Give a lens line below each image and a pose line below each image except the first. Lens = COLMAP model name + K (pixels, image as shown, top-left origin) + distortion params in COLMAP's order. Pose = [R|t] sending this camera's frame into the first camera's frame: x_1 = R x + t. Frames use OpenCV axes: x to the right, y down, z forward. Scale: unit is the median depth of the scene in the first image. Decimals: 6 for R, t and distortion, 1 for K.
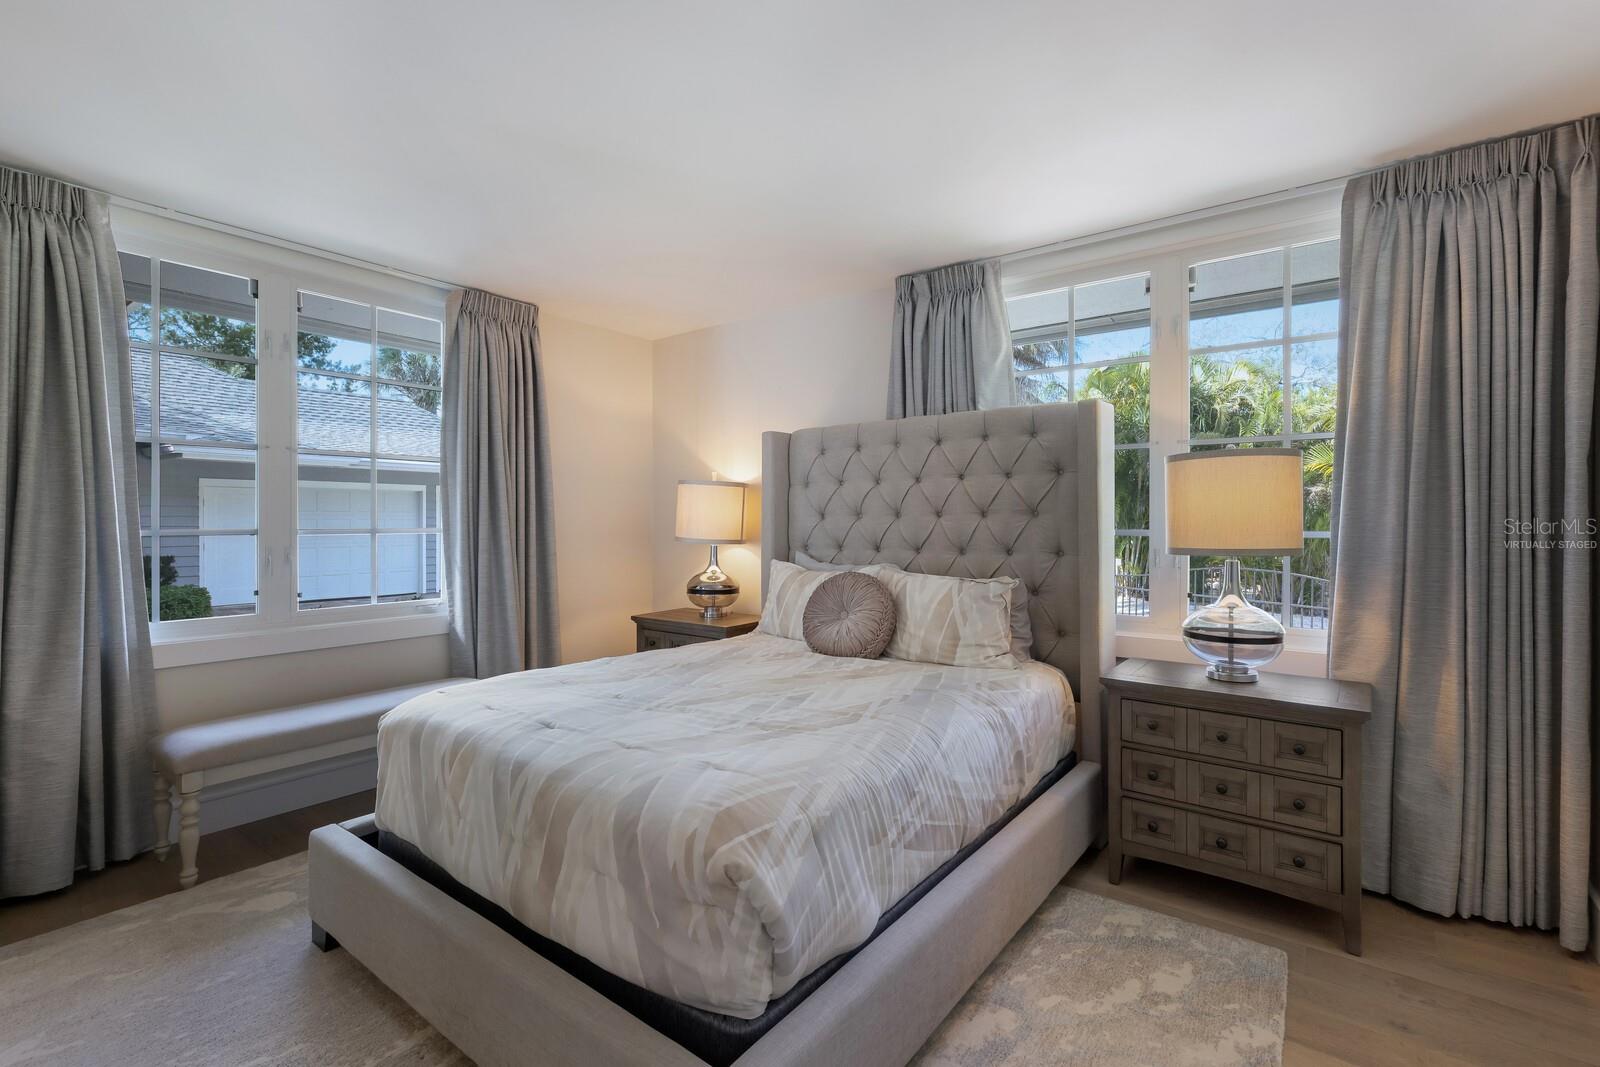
lens RADIAL K [[719.4, 0, 803.4], [0, 719.4, 515.2], [0, 0, 1]] dist [0.000196, -0.000142]
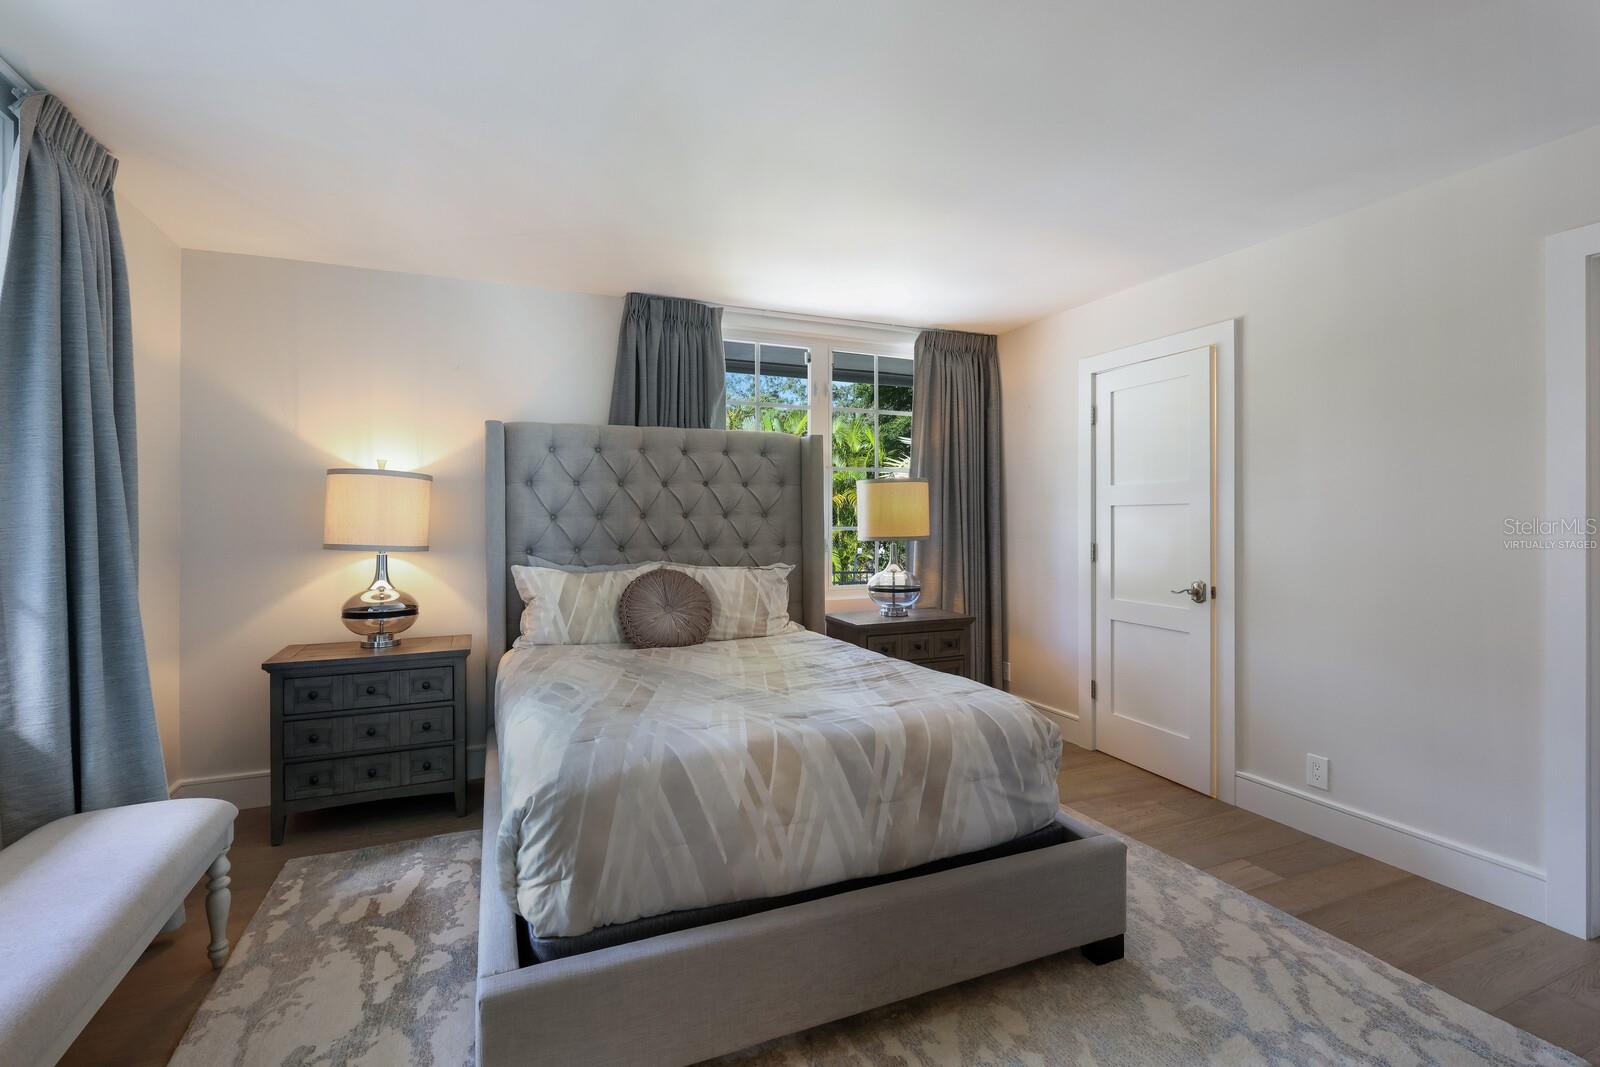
lens RADIAL K [[719.4, 0, 803.4], [0, 719.4, 515.2], [0, 0, 1]] dist [0.000196, -0.000142]
pose [[0.489959, 0.004595, 0.871733, -0.781146], [-0.001086, 0.999989, -0.004661, 0.003805], [-0.871745, 0.001337, 0.489959, 0.300185]]
